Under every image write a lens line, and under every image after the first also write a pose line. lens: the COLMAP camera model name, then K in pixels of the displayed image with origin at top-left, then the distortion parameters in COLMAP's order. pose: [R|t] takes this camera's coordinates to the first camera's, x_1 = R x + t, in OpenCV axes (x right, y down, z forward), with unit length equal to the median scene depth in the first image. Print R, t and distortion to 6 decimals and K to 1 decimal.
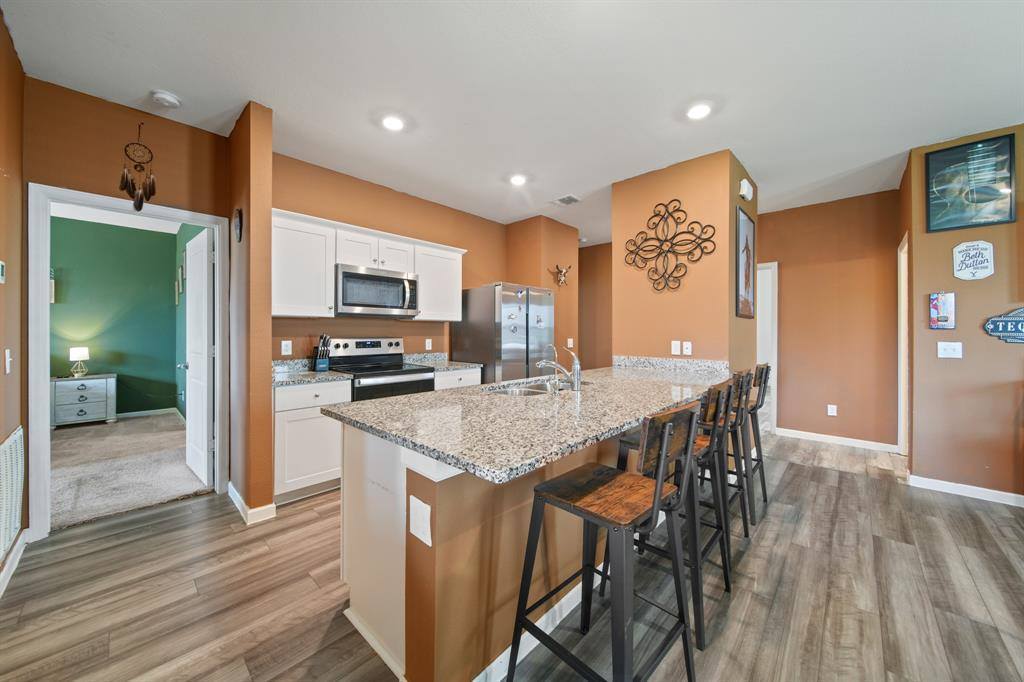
lens RADIAL K [[363.6, 0, 513.9], [0, 363.6, 332.3], [0, 0, 1]] dist [-0.003491, -0.001122]
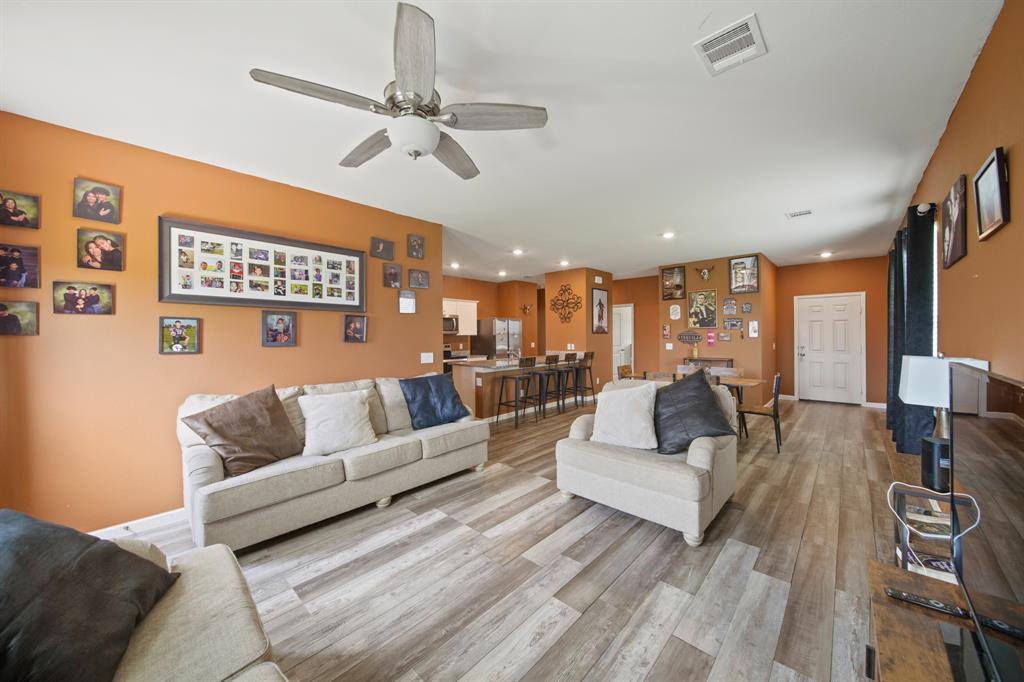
lens RADIAL K [[363.6, 0, 509.4], [0, 363.6, 337.8], [0, 0, 1]] dist [-0.003491, -0.001122]
pose [[0.999942, -0.010623, -0.001711, 0.058773], [0.010638, 0.999899, 0.009434, -0.041954], [0.001611, -0.009452, 0.999954, -1.383169]]
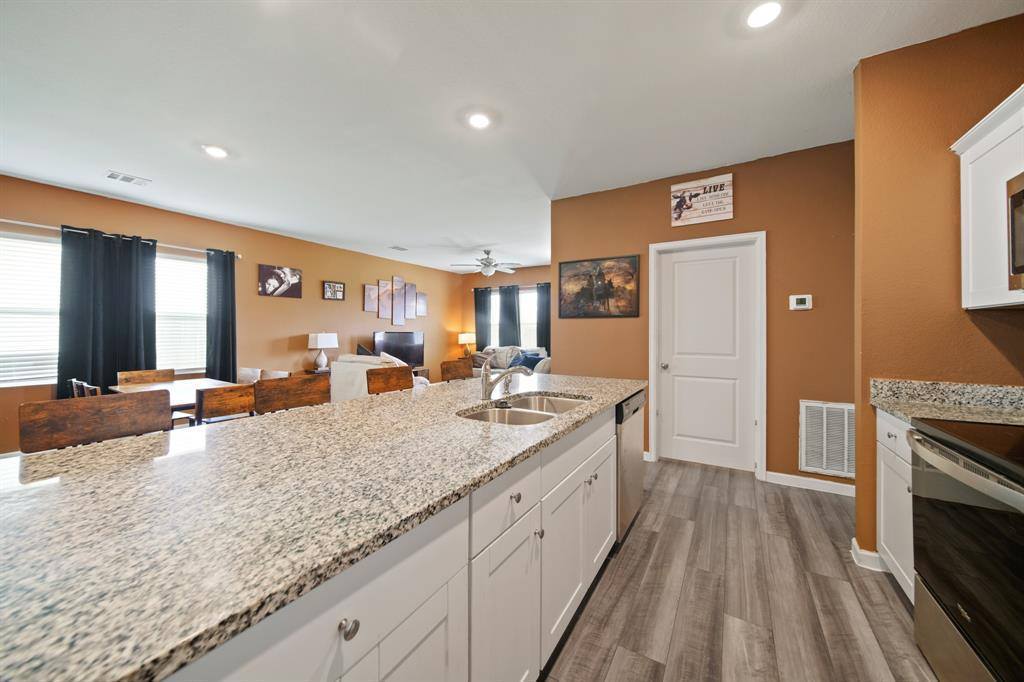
lens RADIAL K [[363.6, 0, 518.8], [0, 363.6, 331.6], [0, 0, 1]] dist [-0.003491, -0.001122]
pose [[-0.976717, -0.005253, -0.214467, 0.184014], [-0.004307, 0.999979, -0.004877, -0.000602], [0.214488, -0.003840, -0.976719, 1.226140]]
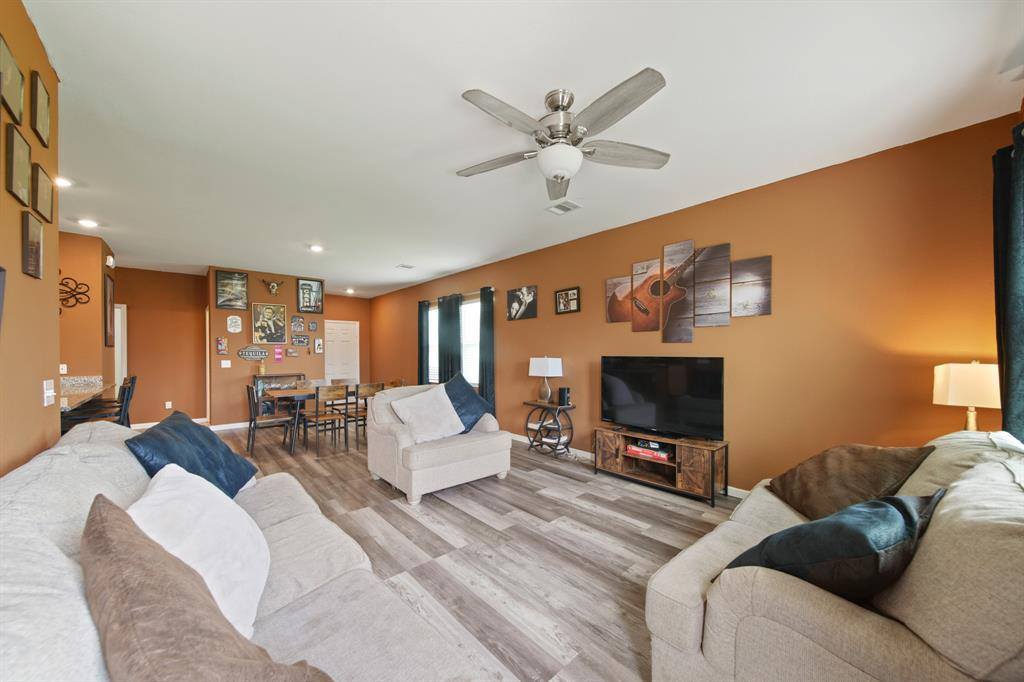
lens RADIAL K [[363.6, 0, 515.1], [0, 363.6, 357.0], [0, 0, 1]] dist [-0.003491, -0.001122]
pose [[0.077308, -0.013047, 0.996922, -0.729261], [-0.000261, 0.999914, 0.013106, -0.019343], [-0.997007, -0.001274, 0.077298, -0.788720]]
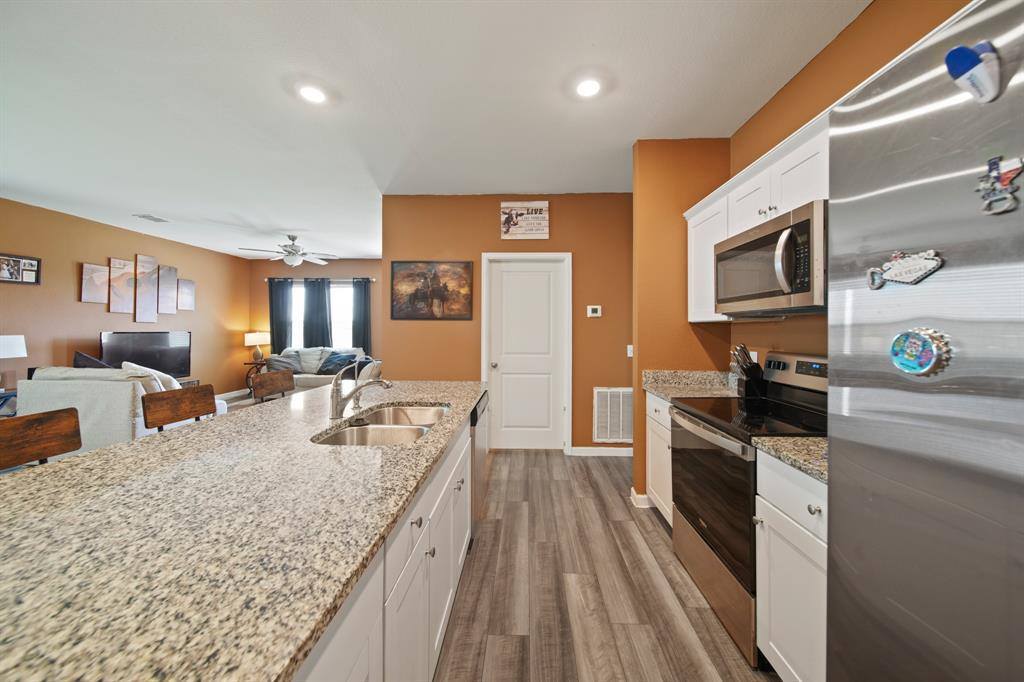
lens RADIAL K [[363.6, 0, 518.5], [0, 363.6, 326.1], [0, 0, 1]] dist [-0.003491, -0.001122]
pose [[-0.748086, -0.009926, -0.663528, 0.258039], [-0.003464, 0.999933, -0.011053, -0.020095], [0.663593, -0.005970, -0.748070, 1.202982]]
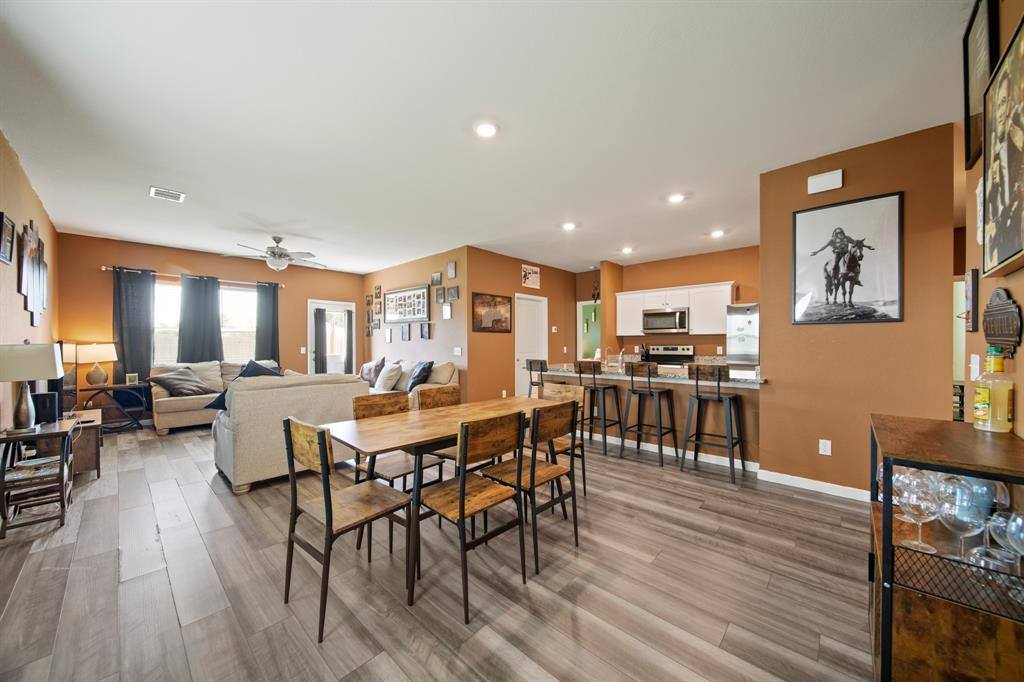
lens RADIAL K [[363.6, 0, 515.9], [0, 363.6, 344.2], [0, 0, 1]] dist [-0.003491, -0.001122]
pose [[0.011172, -0.000194, -0.999938, 1.539226], [0.003091, 0.999995, -0.000159, 0.008612], [0.999933, -0.003089, 0.011172, 0.223040]]
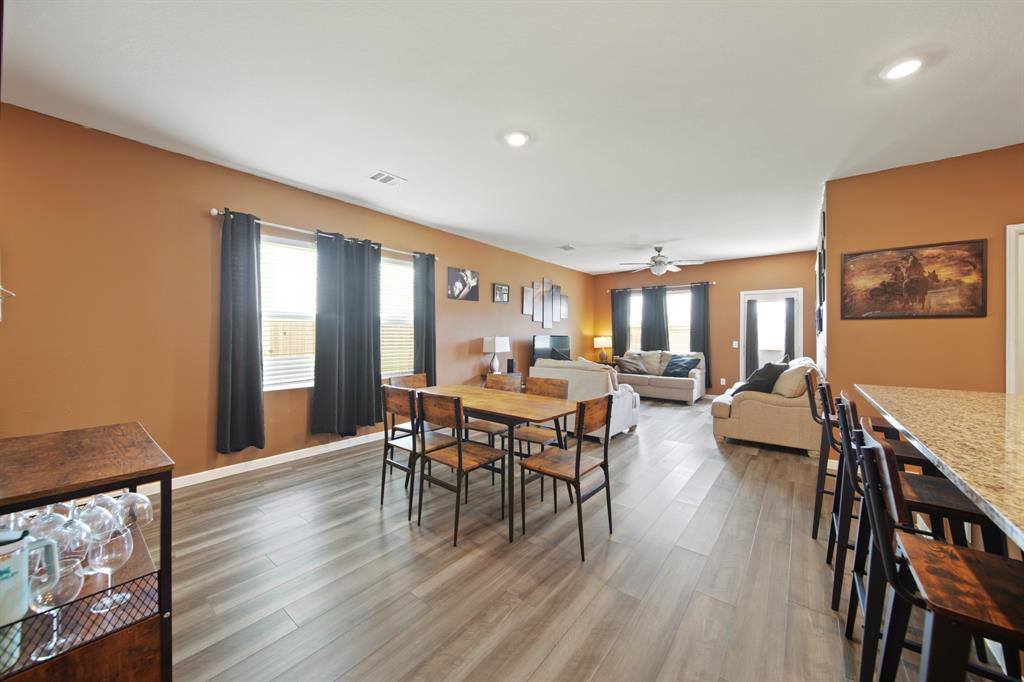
lens RADIAL K [[363.6, 0, 515.2], [0, 363.6, 338.4], [0, 0, 1]] dist [-0.003491, -0.001122]
pose [[-0.996942, -0.004043, -0.078044, 0.808362], [-0.004428, 0.999979, 0.004763, 0.001193], [0.078023, 0.005094, -0.996939, 1.012425]]
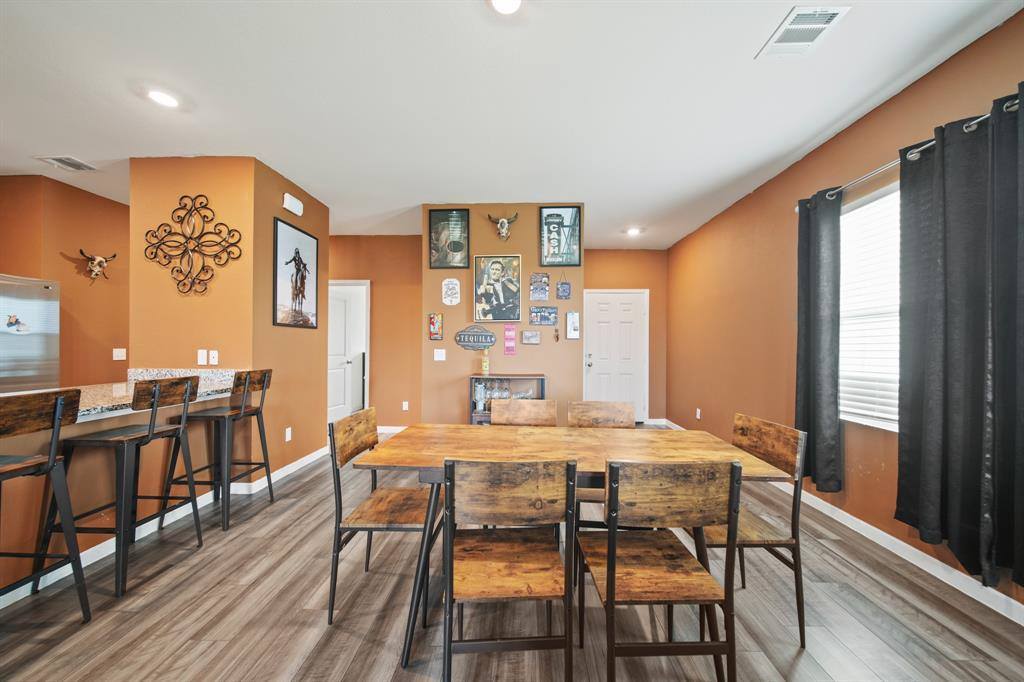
lens RADIAL K [[363.6, 0, 516.9], [0, 363.6, 345.3], [0, 0, 1]] dist [-0.003491, -0.001122]
pose [[0.745690, 0.002558, 0.666289, 0.427686], [-0.005411, 0.999983, 0.002217, 0.006429], [-0.666272, -0.005258, 0.745691, -0.208572]]
